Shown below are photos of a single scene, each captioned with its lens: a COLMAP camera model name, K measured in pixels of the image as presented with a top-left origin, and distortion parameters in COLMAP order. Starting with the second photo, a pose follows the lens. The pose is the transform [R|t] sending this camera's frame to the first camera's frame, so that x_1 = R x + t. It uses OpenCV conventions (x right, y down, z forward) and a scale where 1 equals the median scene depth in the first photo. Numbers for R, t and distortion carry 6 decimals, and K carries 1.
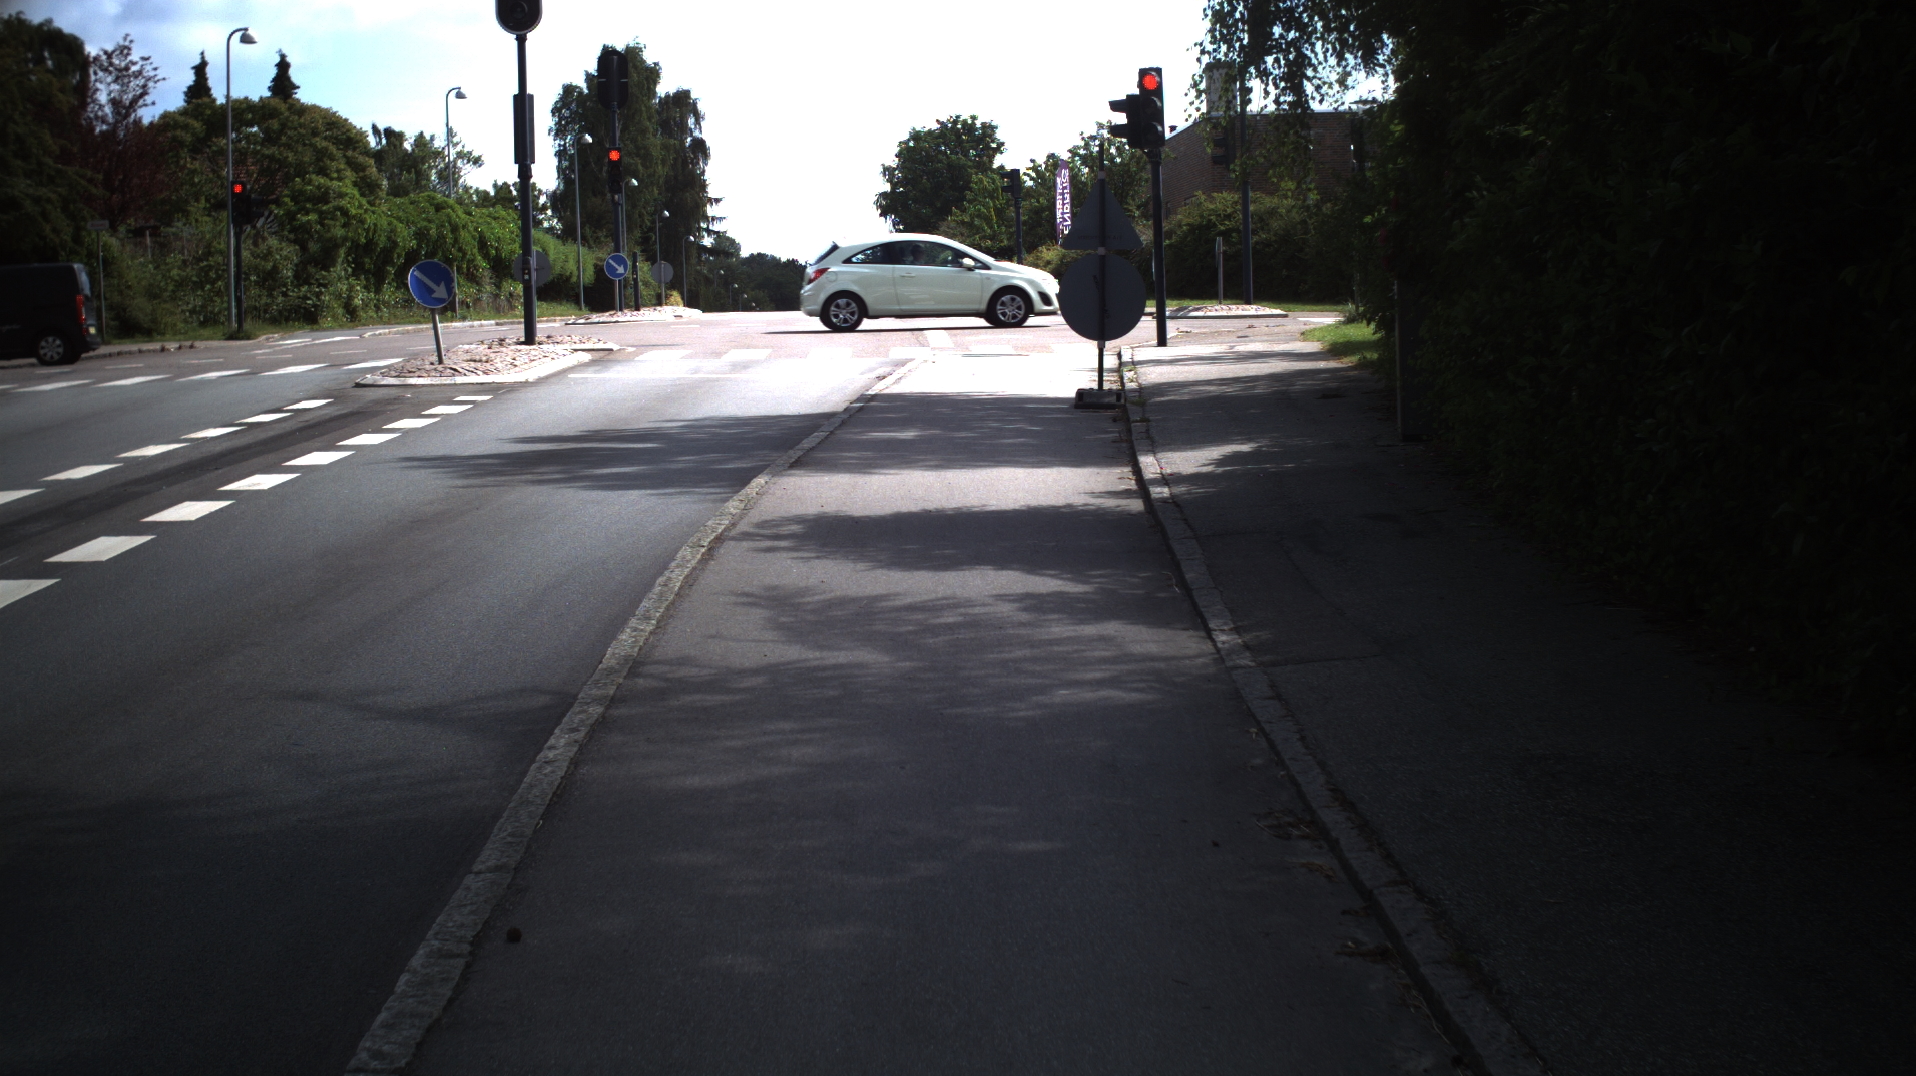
lens RADIAL K [[3541.5, 0, 924.7], [0, 3541.5, 504.7], [0, 0, 1]] dist [-0.259494, 0.000000]
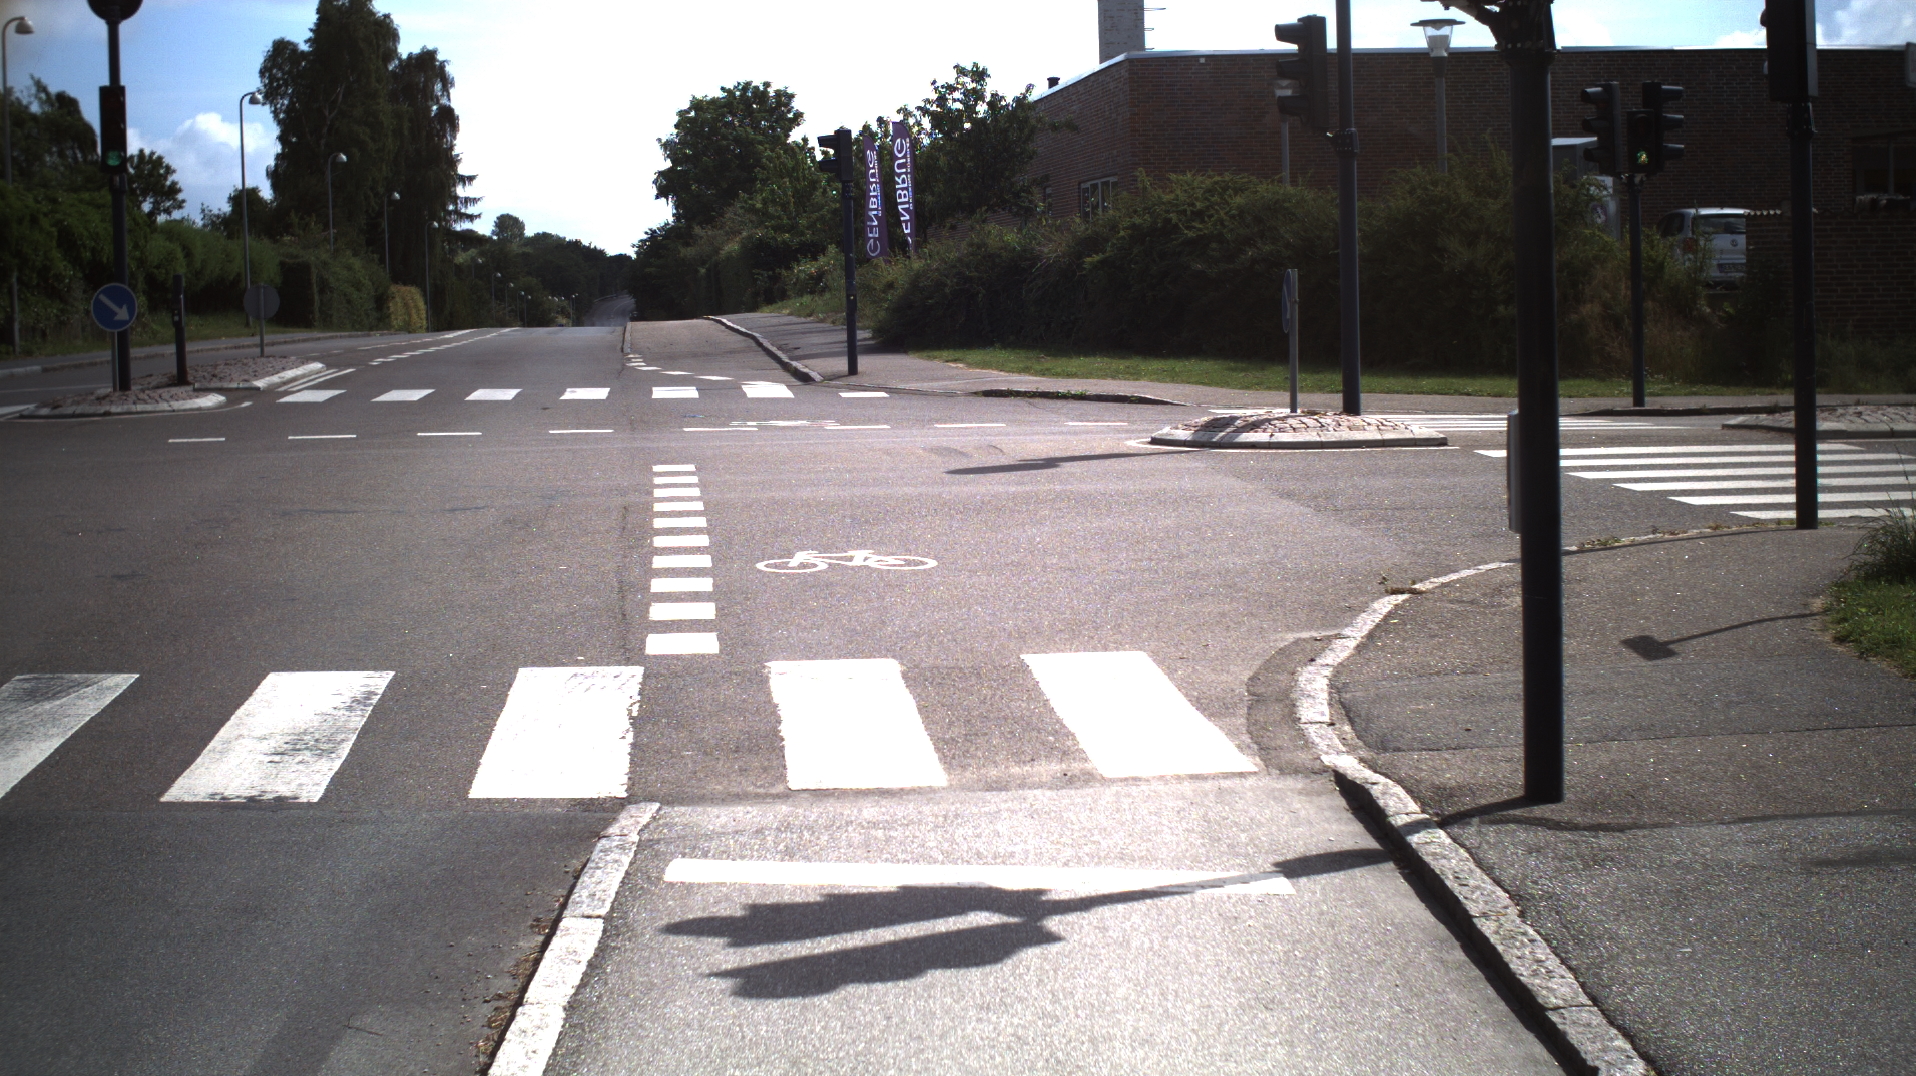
lens RADIAL K [[3541.5, 0, 970.9], [0, 3541.5, 543.7], [0, 0, 1]] dist [-0.259494, 0.000000]
pose [[0.997392, 0.000596, 0.072166, 0.003324], [-0.001824, 0.999854, 0.016961, -0.025337], [-0.072146, -0.017048, 0.997248, 0.285645]]
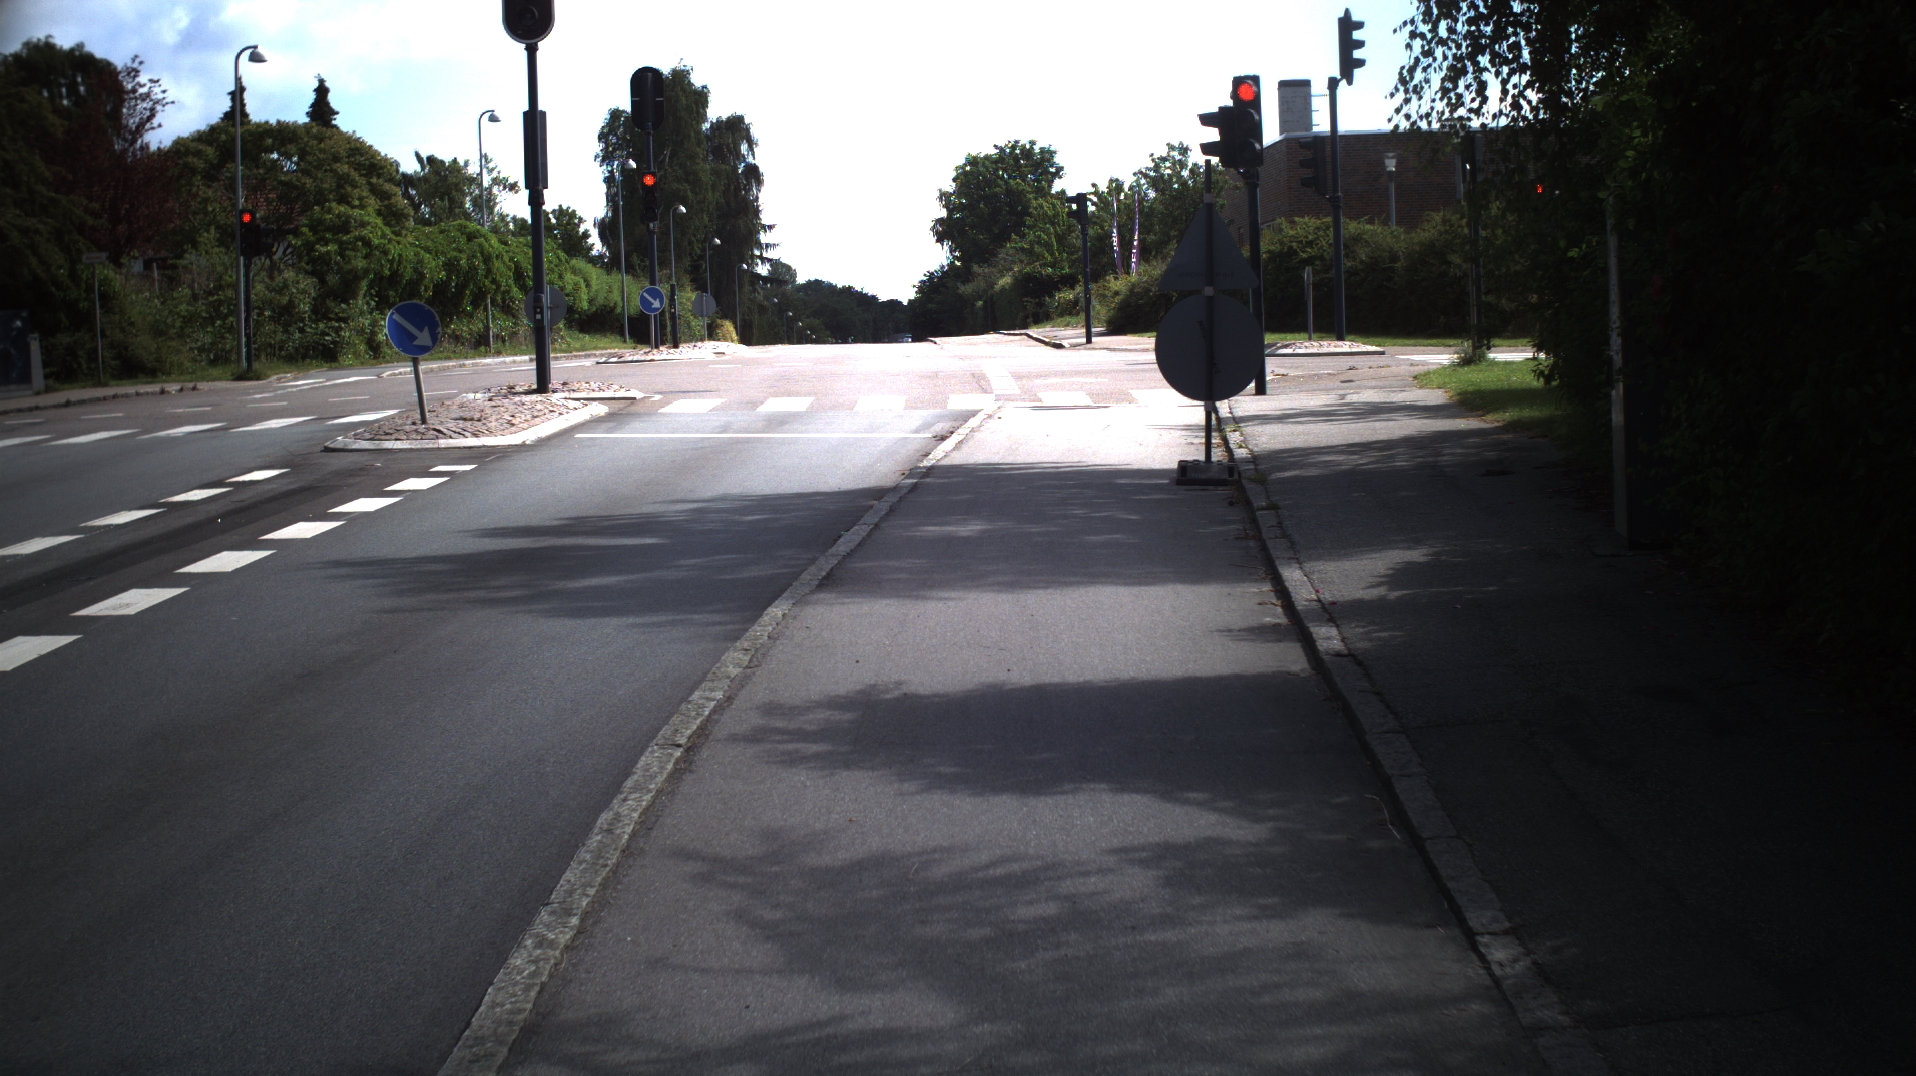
lens RADIAL K [[3541.5, 0, 937.4], [0, 3541.5, 529.6], [0, 0, 1]] dist [-0.259494, 0.000000]
pose [[0.999914, -0.003254, -0.012730, -0.000605], [0.003251, 0.999995, -0.000281, -0.004340], [0.012731, 0.000240, 0.999919, 0.047547]]
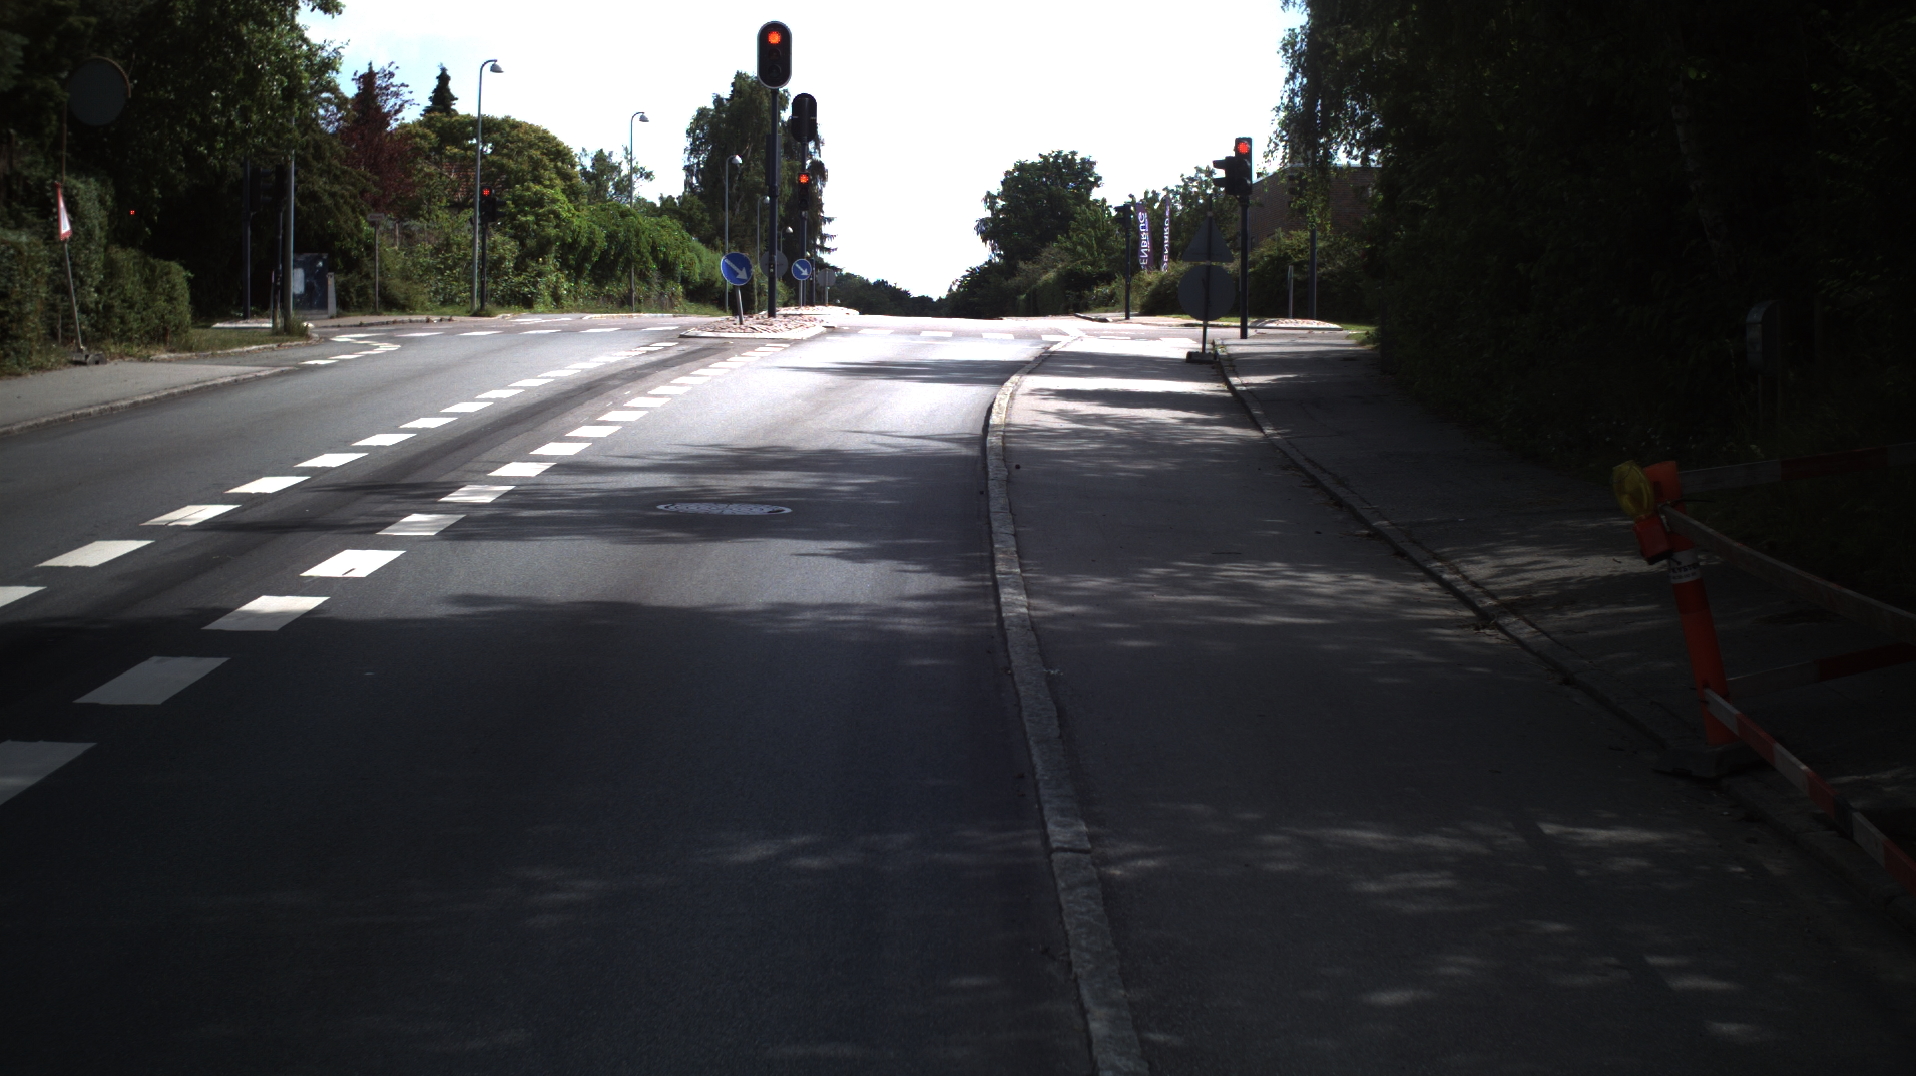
lens RADIAL K [[3541.5, 0, 956.4], [0, 3541.5, 553.1], [0, 0, 1]] dist [-0.259494, 0.000000]
pose [[0.998974, 0.043954, -0.010919, -0.009707], [-0.043887, 0.999017, 0.006261, 0.013036], [0.011184, -0.005775, 0.999921, -0.142345]]
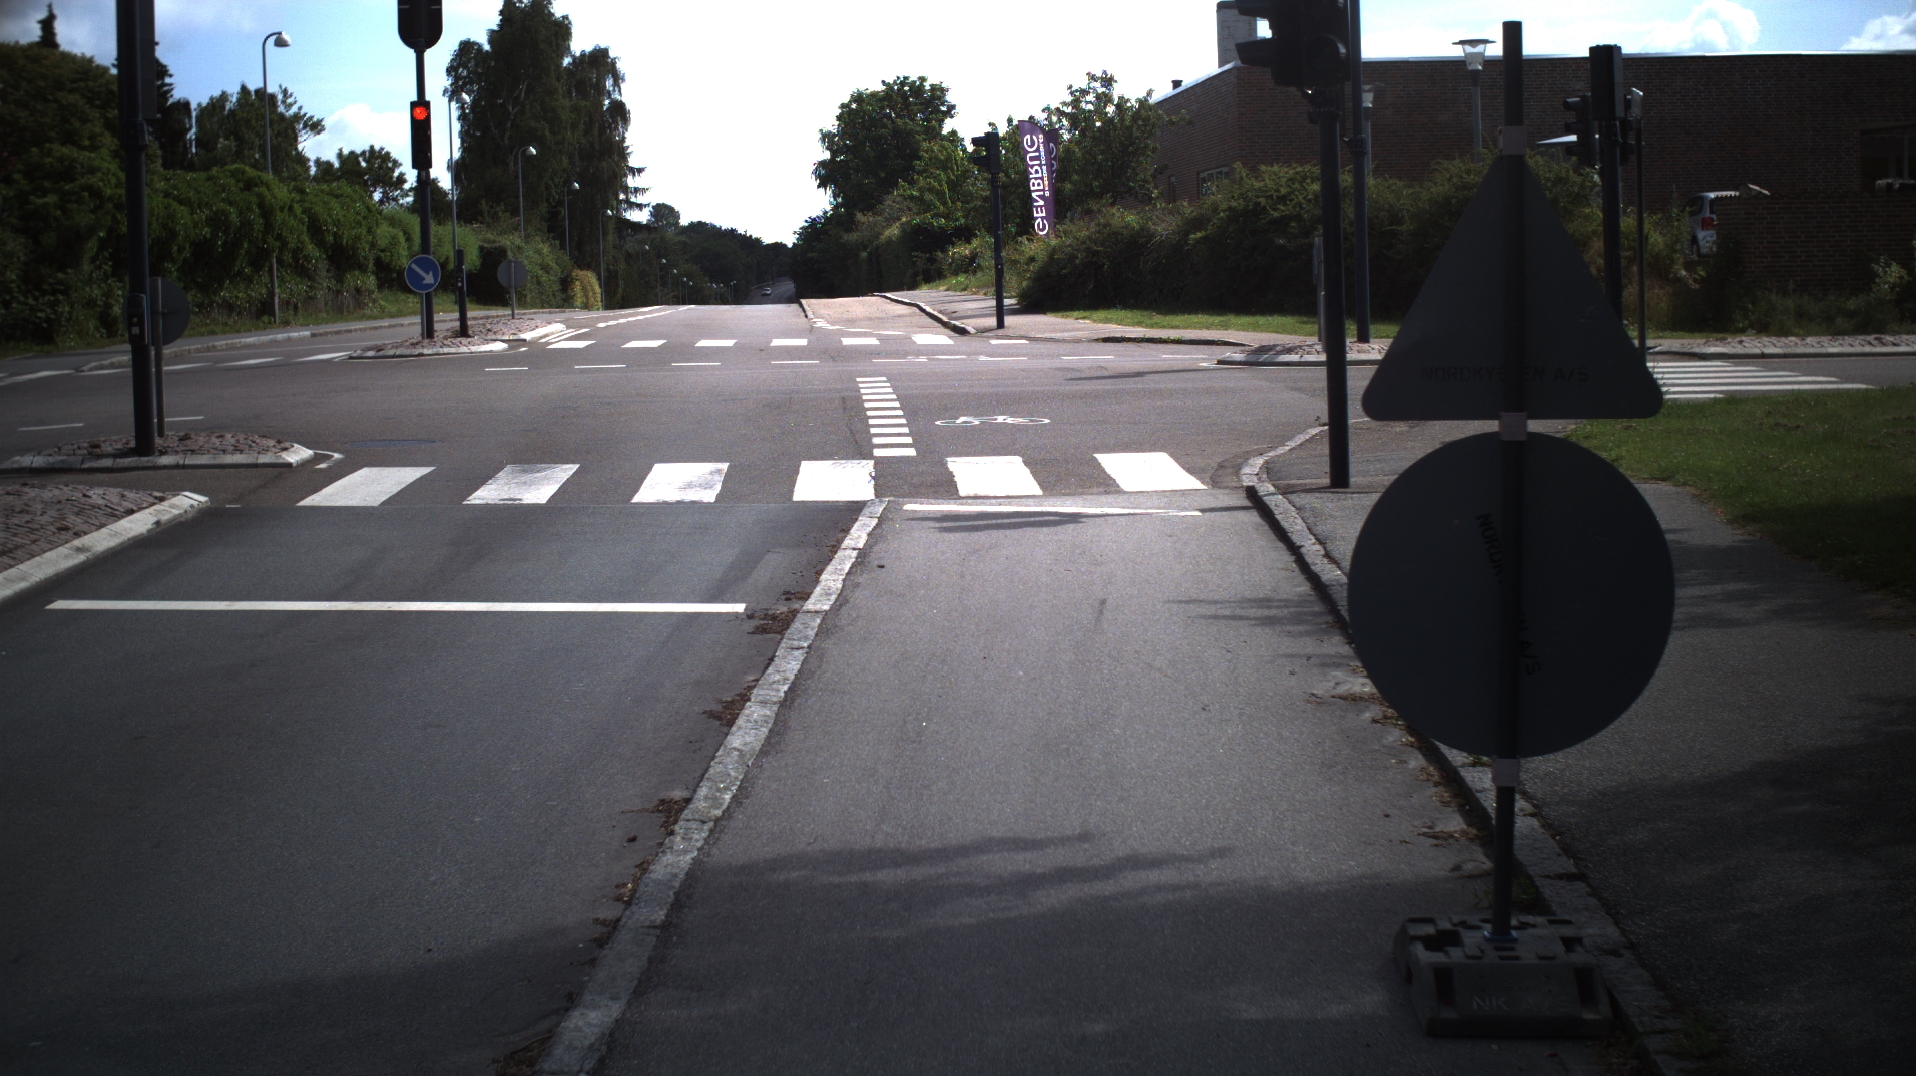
lens RADIAL K [[3541.5, 0, 965.1], [0, 3541.5, 545.3], [0, 0, 1]] dist [-0.259494, 0.000000]
pose [[0.999627, -0.001326, 0.027278, 0.000335], [0.000758, 0.999783, 0.020811, -0.017735], [-0.027300, -0.020782, 0.999411, 0.190521]]
